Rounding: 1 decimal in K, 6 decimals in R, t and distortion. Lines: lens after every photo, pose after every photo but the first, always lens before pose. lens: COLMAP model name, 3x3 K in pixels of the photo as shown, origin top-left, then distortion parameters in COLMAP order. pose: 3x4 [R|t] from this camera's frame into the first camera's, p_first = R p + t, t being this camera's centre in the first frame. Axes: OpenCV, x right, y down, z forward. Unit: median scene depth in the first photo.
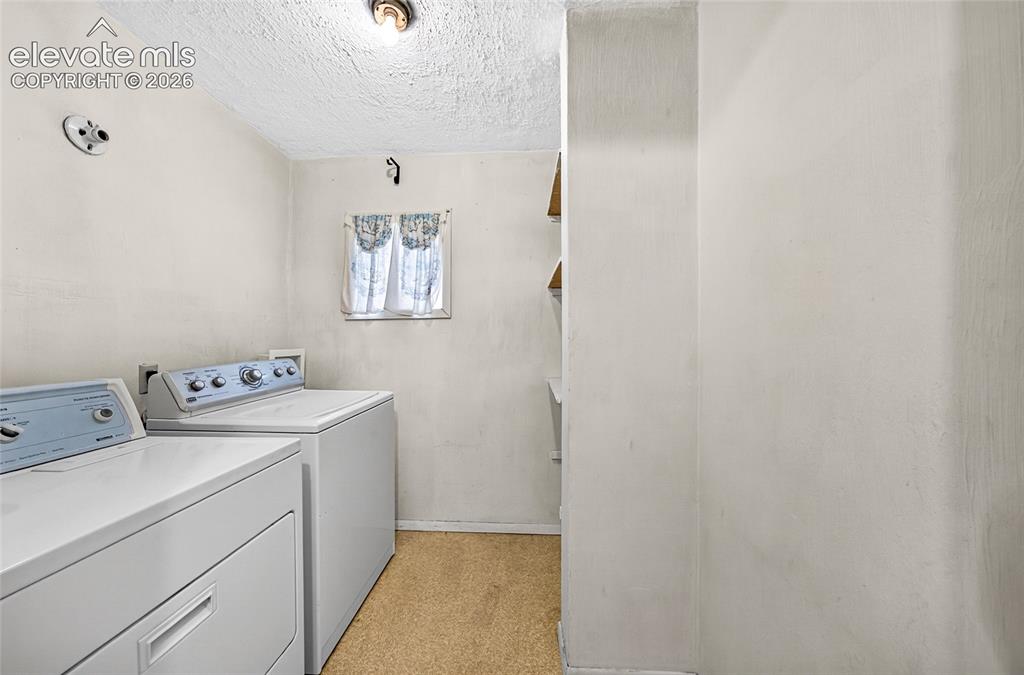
lens RADIAL K [[347.8, 0, 507.2], [0, 347.8, 342.1], [0, 0, 1]] dist [-0.001453, 0.002485]
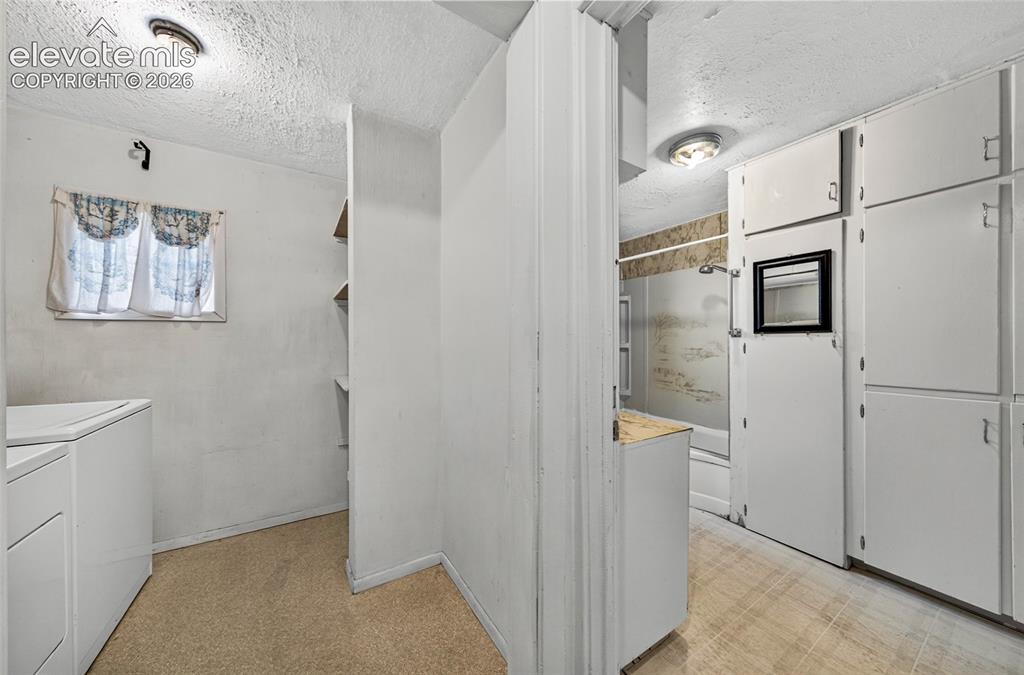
lens RADIAL K [[347.8, 0, 507.8], [0, 347.8, 346.3], [0, 0, 1]] dist [-0.001453, 0.002485]
pose [[0.827927, -0.002701, 0.560830, -0.052820], [0.003563, 0.999994, -0.000444, 0.003836], [-0.560825, 0.002366, 0.827931, -0.270004]]
